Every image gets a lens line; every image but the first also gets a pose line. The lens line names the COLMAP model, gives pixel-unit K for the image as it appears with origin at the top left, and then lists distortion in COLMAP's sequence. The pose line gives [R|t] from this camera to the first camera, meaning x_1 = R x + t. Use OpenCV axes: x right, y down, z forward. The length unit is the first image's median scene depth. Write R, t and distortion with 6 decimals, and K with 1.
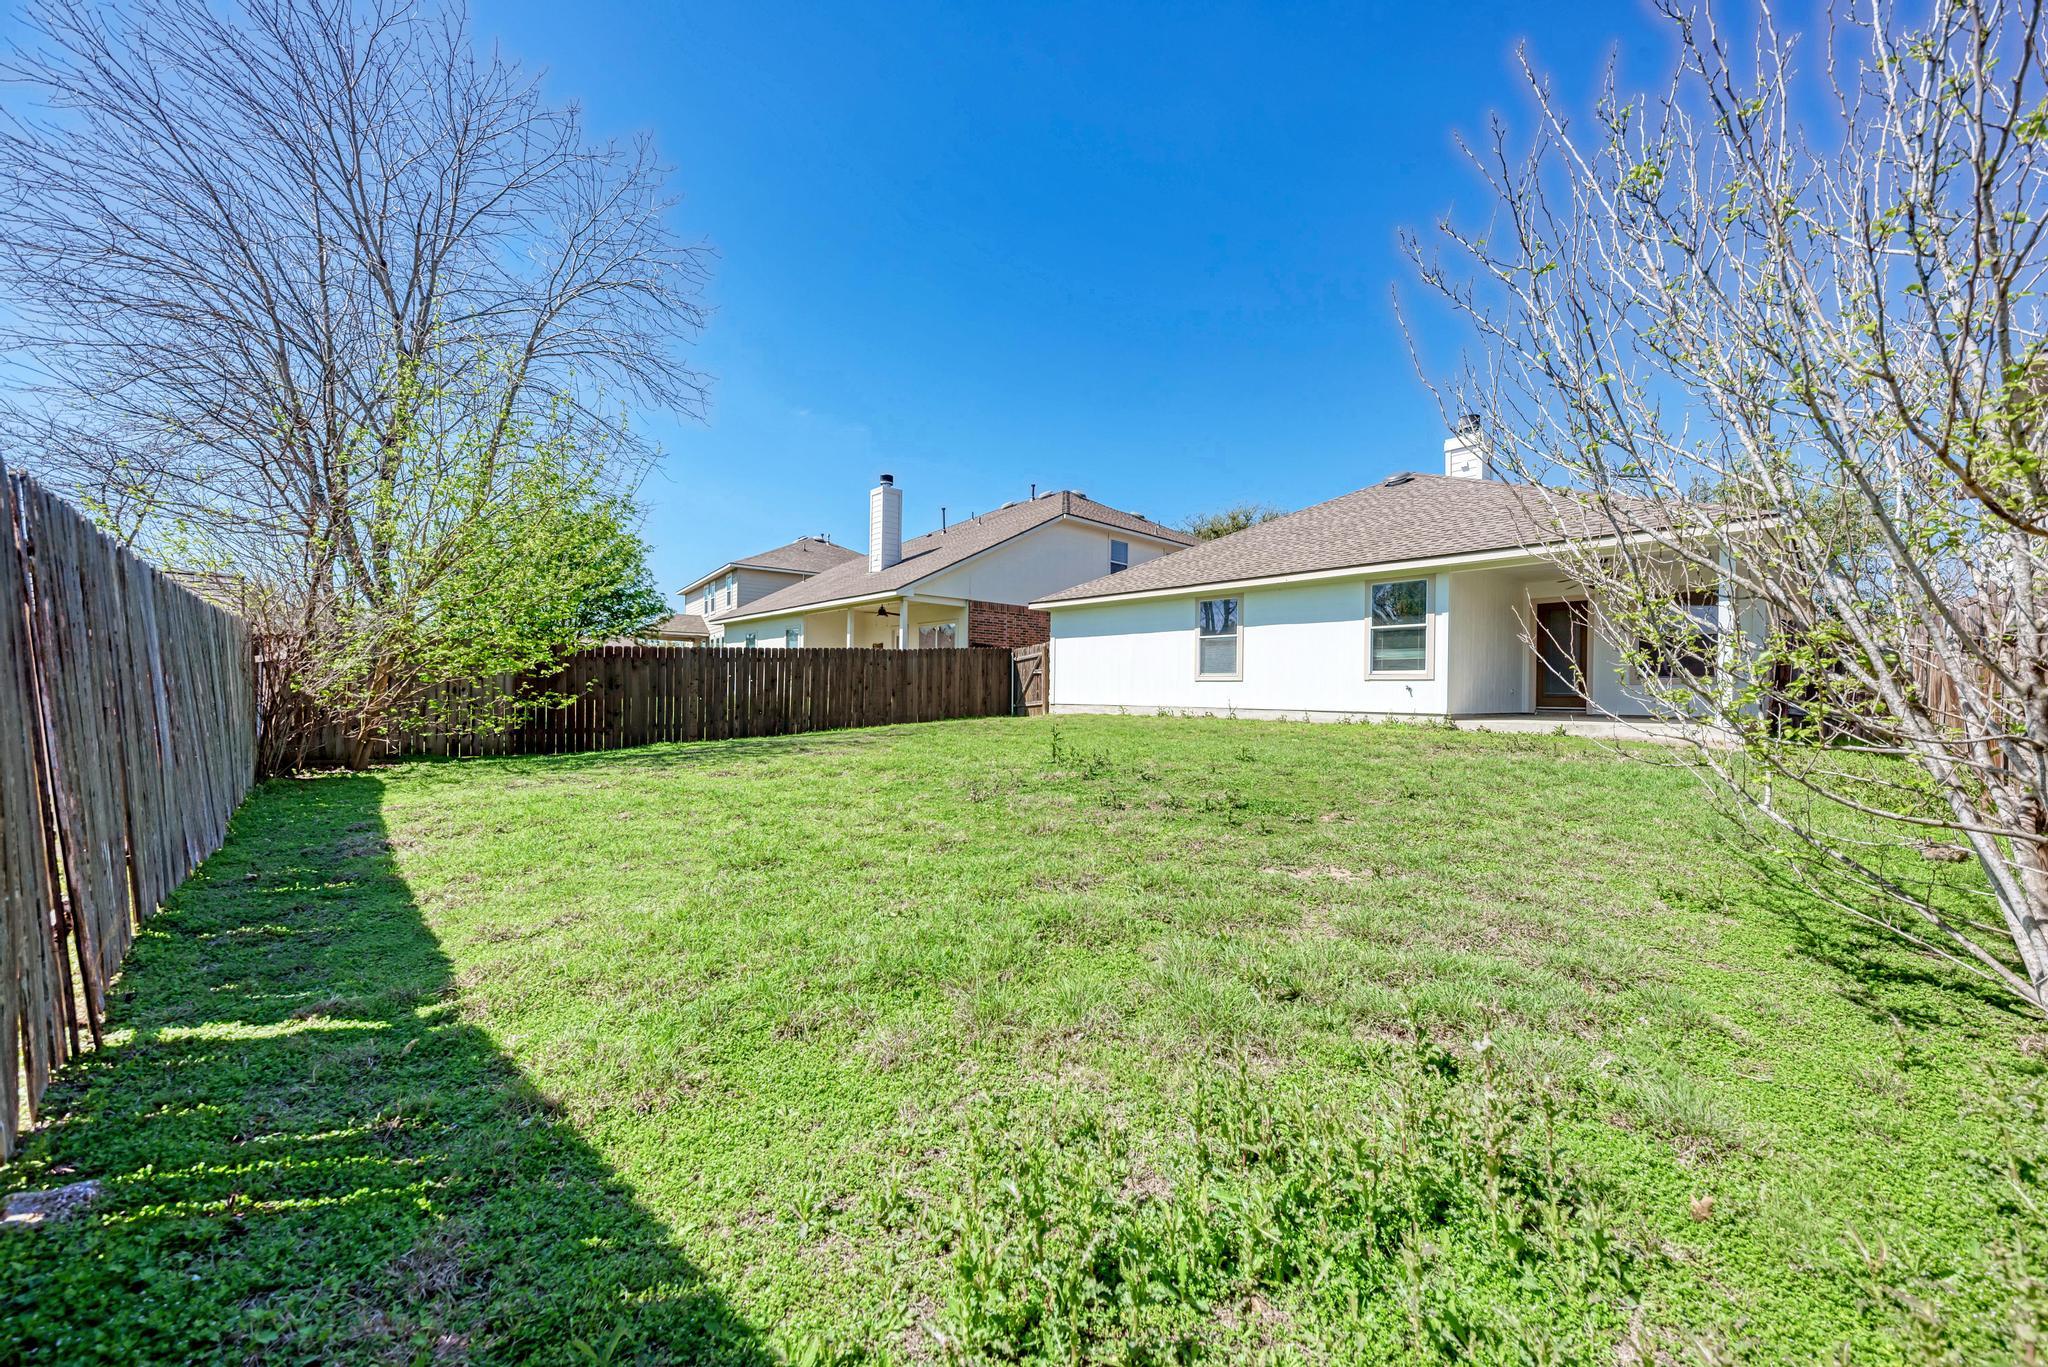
lens RADIAL K [[774.9, 0, 1027.7], [0, 774.9, 688.3], [0, 0, 1]] dist [-0.008688, -0.000576]
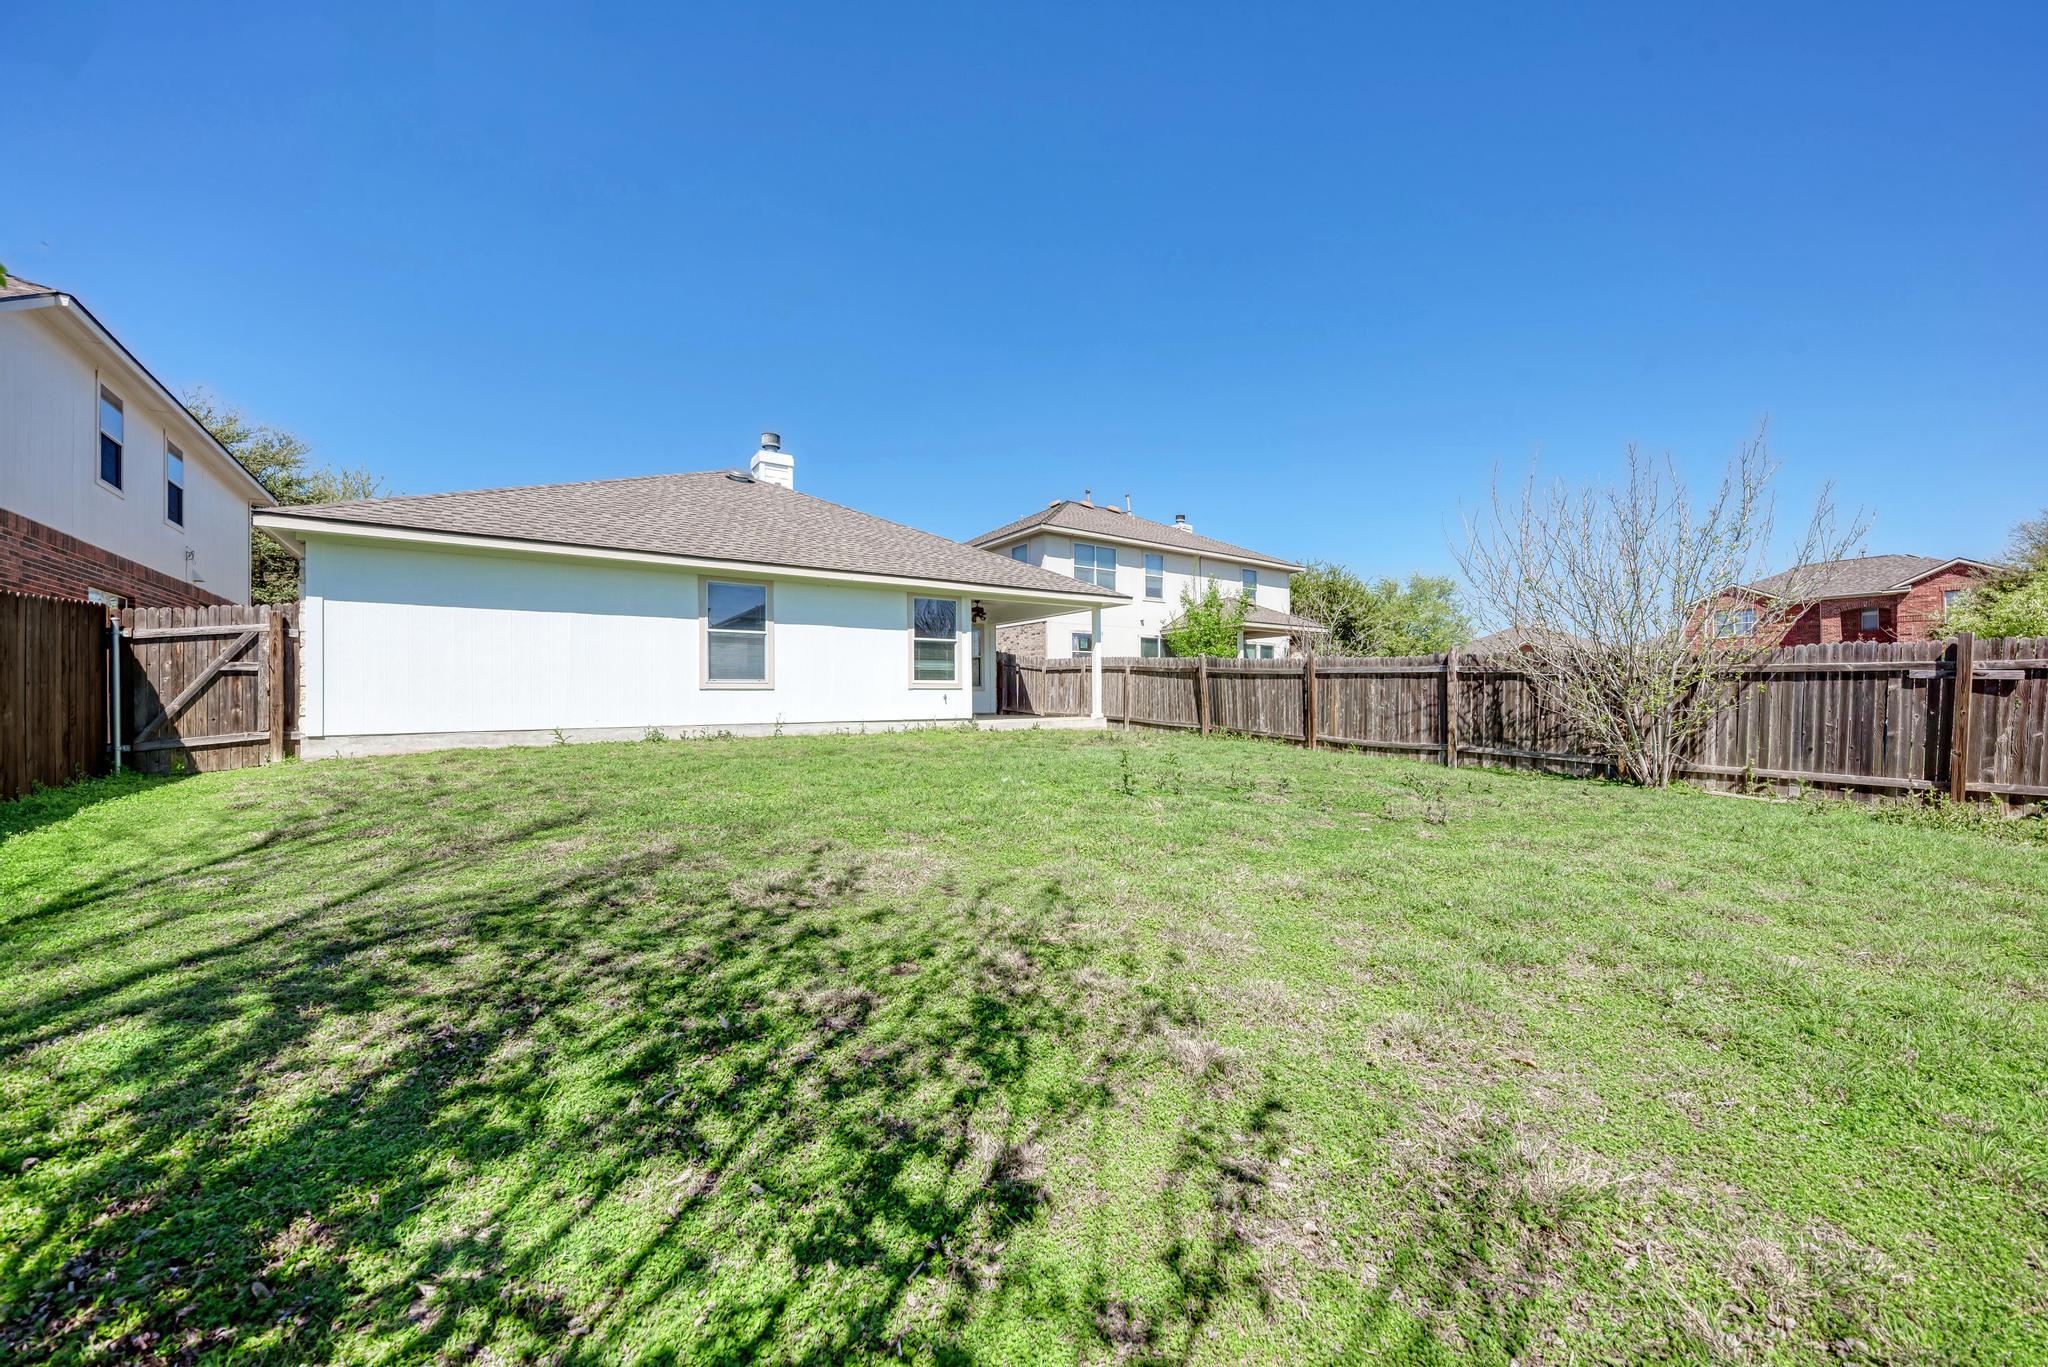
lens RADIAL K [[715.3, 0, 1036.6], [0, 715.3, 688.9], [0, 0, 1]] dist [0.000642, 0.000023]
pose [[0.066154, -0.008798, 0.997771, -0.509620], [0.000548, 0.999961, 0.008781, -0.018567], [-0.997809, -0.000034, 0.066156, 0.760349]]
